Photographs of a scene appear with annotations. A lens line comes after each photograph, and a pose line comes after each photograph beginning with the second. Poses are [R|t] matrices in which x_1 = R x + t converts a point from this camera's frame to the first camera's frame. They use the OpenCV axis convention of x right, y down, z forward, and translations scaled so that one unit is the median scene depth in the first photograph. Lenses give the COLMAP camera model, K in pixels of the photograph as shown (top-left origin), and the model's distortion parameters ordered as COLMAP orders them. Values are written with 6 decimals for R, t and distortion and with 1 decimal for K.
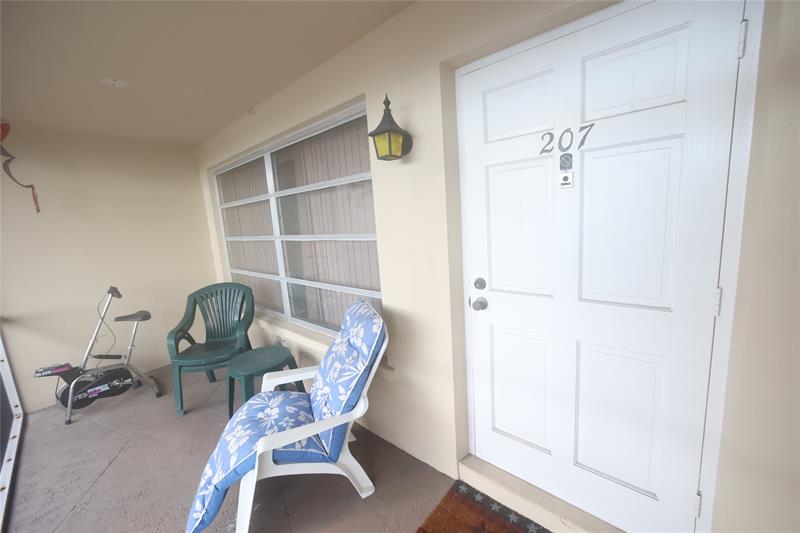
lens RADIAL K [[320.9, 0, 399.4], [0, 320.9, 265.7], [0, 0, 1]] dist [-0.027546, 0.000121]
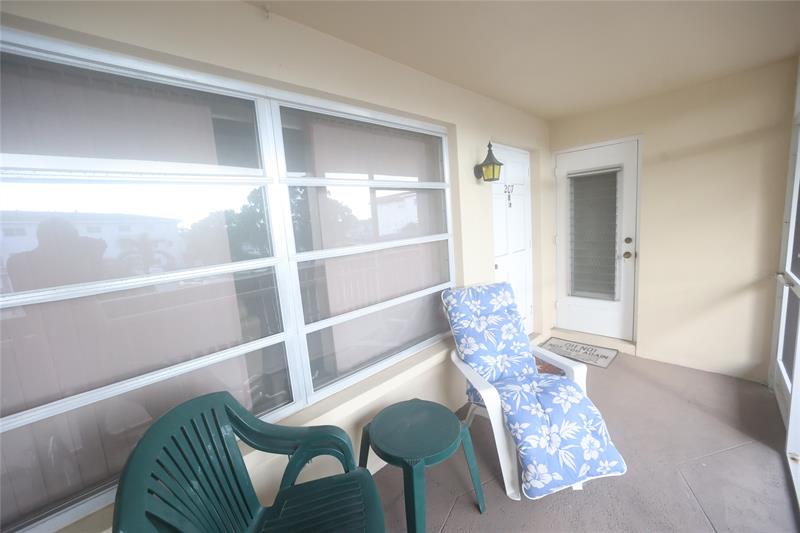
lens RADIAL K [[321.2, 0, 404.2], [0, 321.2, 265.8], [0, 0, 1]] dist [-0.036277, 0.000077]
pose [[0.050949, -0.068542, 0.996346, -1.599400], [0.232786, 0.970978, 0.054893, -0.104131], [-0.971193, 0.229138, 0.065426, 1.356157]]
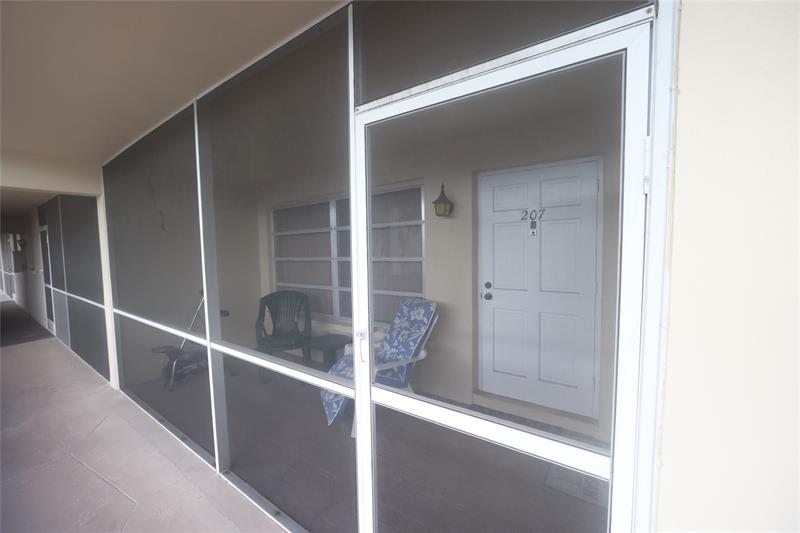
lens RADIAL K [[323.2, 0, 400.0], [0, 323.2, 266.5], [0, 0, 1]] dist [-0.036603, -0.000238]
pose [[0.991508, 0.043182, 0.122671, -0.472154], [-0.029736, 0.993552, -0.109405, 0.164217], [-0.126604, 0.104828, 0.986399, -0.754867]]
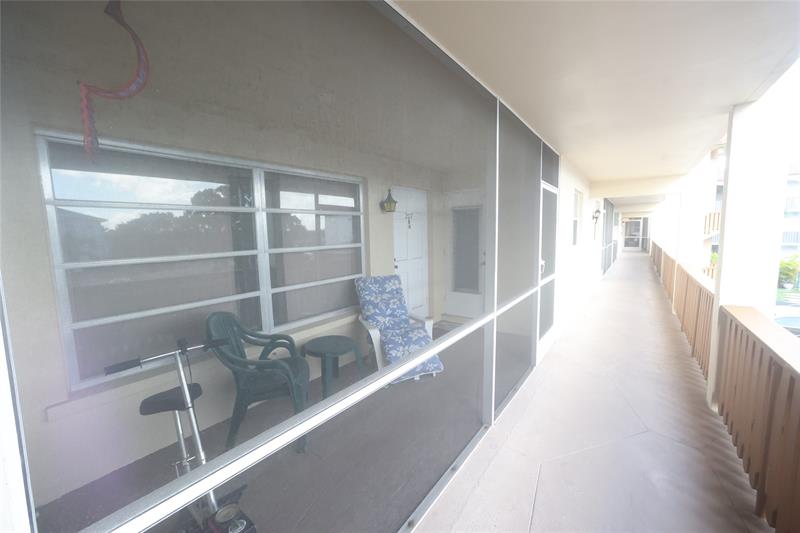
lens RADIAL K [[323.2, 0, 400.0], [0, 323.2, 266.5], [0, 0, 1]] dist [-0.036603, -0.000238]
pose [[-0.094535, -0.030003, 0.995069, -2.528699], [0.191673, 0.980296, 0.047767, -0.009336], [-0.976895, 0.195243, -0.086922, 1.182035]]
